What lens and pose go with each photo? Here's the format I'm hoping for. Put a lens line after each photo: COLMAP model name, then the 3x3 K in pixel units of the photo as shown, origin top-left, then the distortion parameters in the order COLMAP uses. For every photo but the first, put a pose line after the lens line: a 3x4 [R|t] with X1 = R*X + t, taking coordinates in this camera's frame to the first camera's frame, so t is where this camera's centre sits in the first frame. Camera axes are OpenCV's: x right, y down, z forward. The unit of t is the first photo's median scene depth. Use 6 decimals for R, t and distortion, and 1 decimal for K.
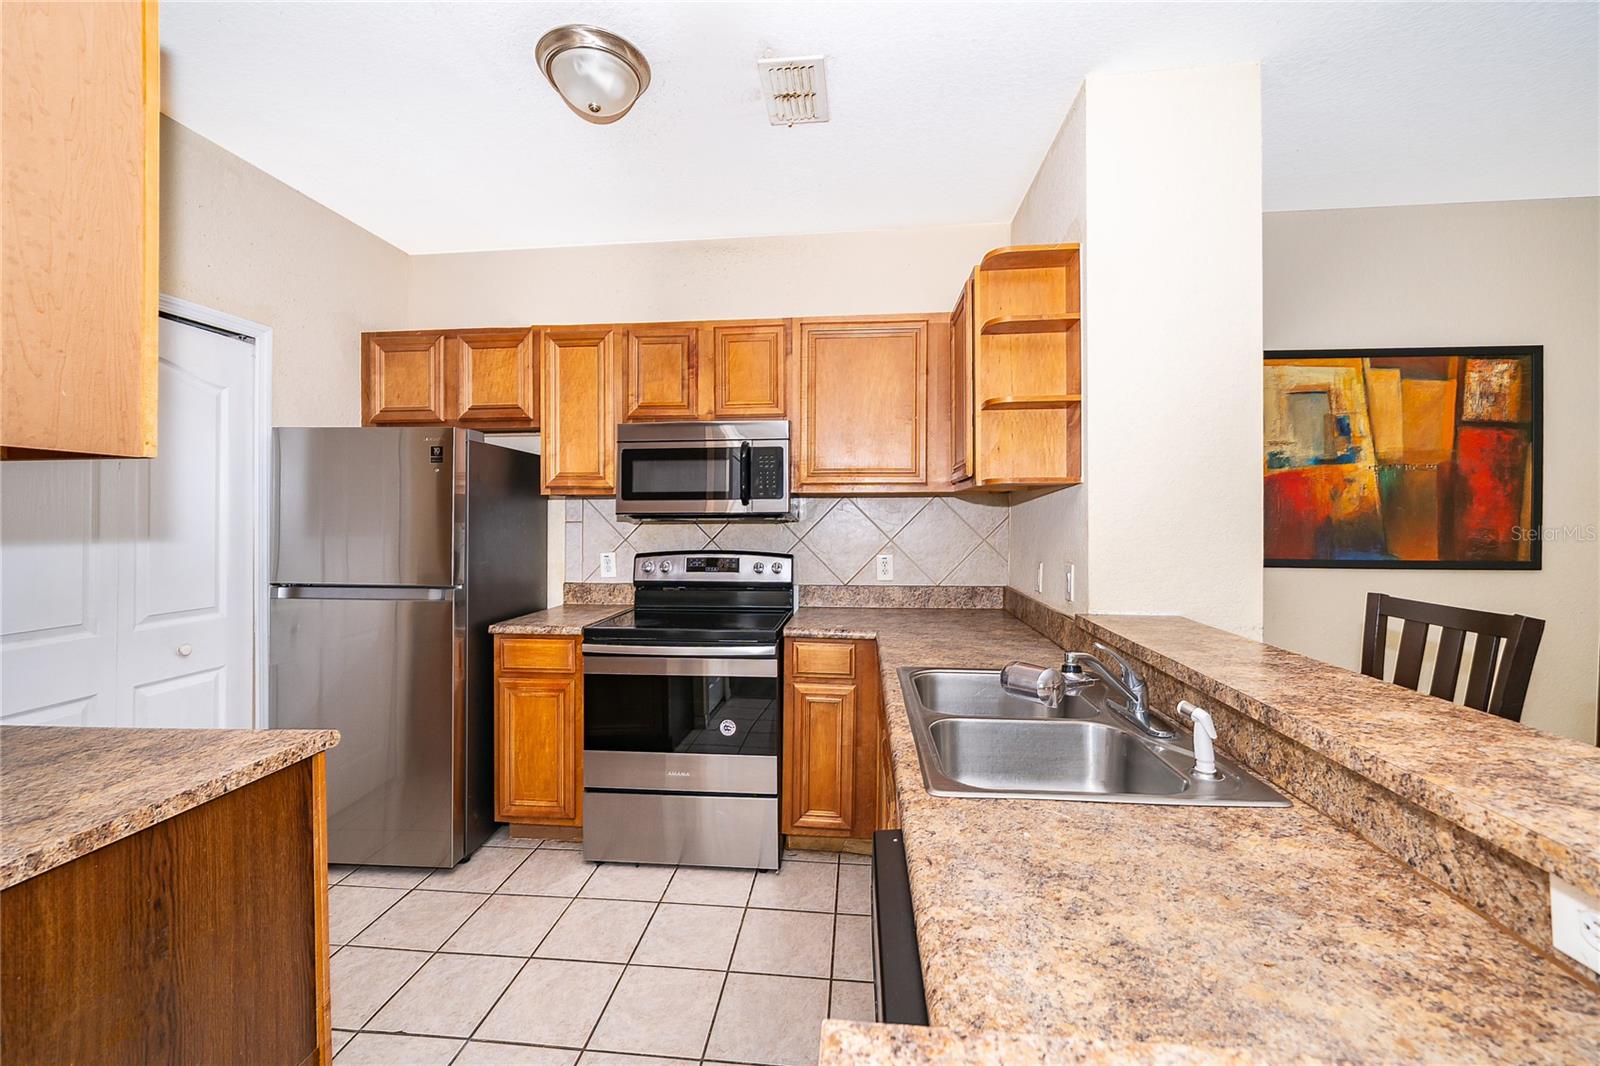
lens RADIAL K [[635.1, 0, 792.9], [0, 635.1, 519.2], [0, 0, 1]] dist [-0.002331, -0.000190]
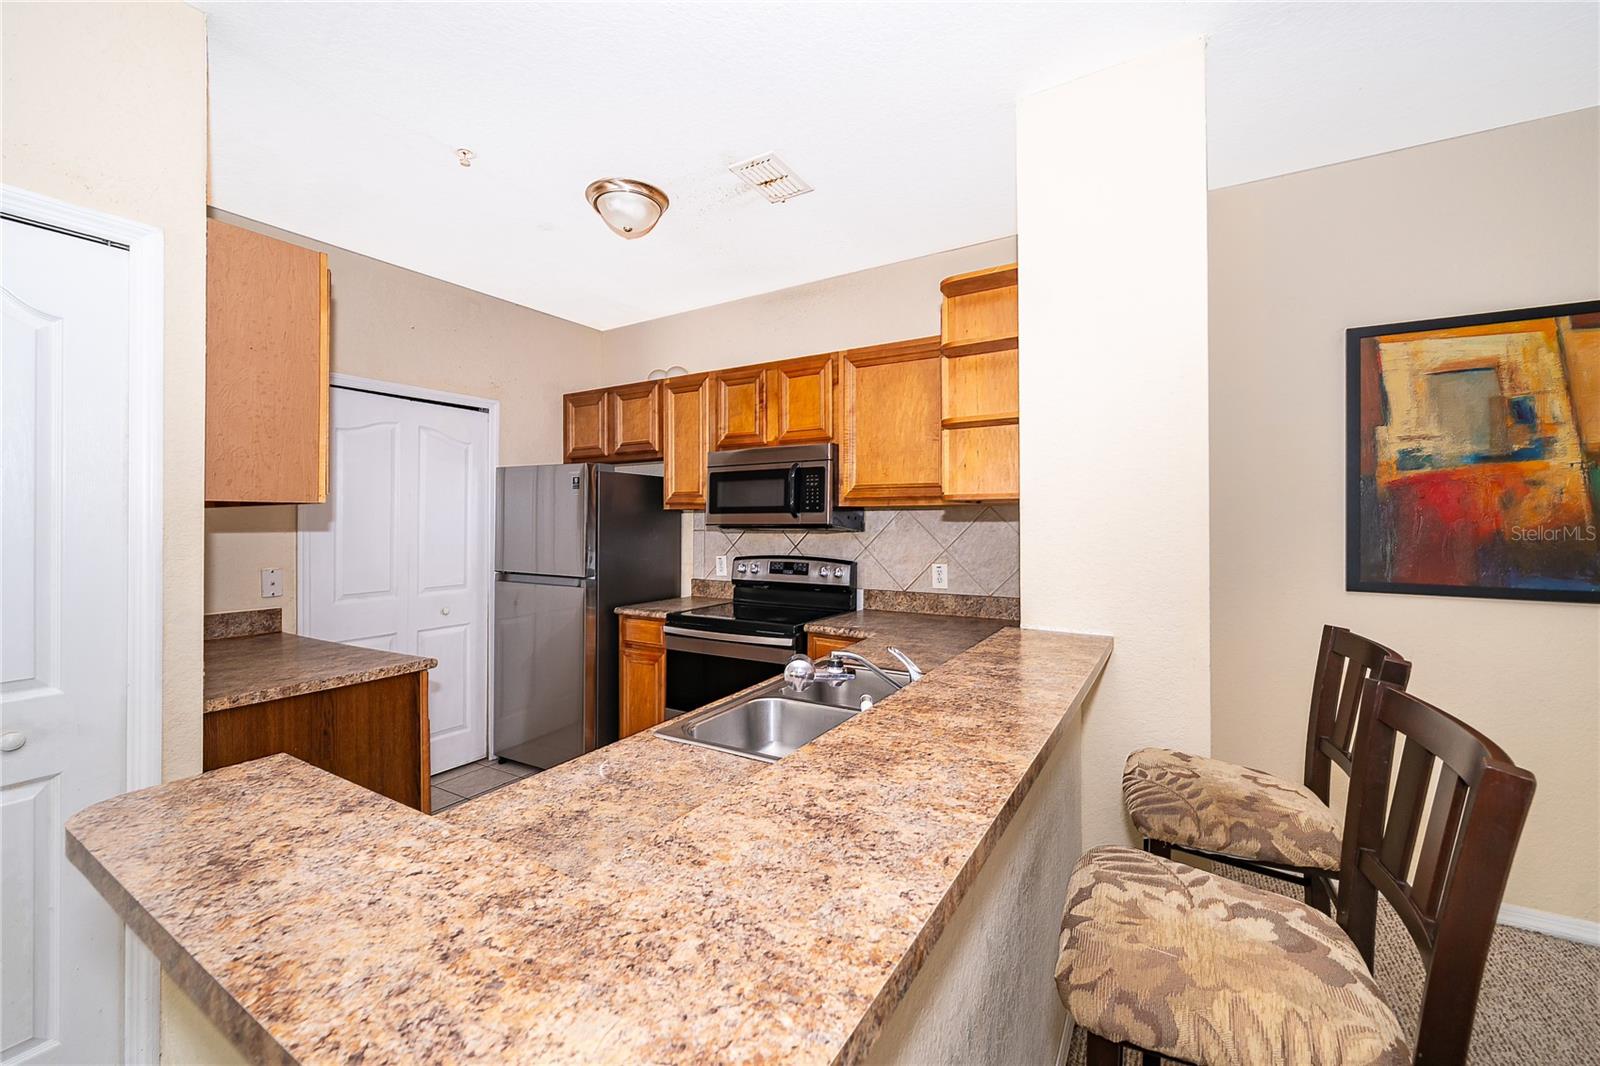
lens RADIAL K [[635.1, 0, 792.9], [0, 635.1, 519.2], [0, 0, 1]] dist [-0.002331, -0.000190]
pose [[0.902624, -0.000985, -0.430430, 0.408303], [-0.000572, 0.999994, -0.003487, -0.014935], [0.430430, 0.003393, 0.902617, -0.051659]]
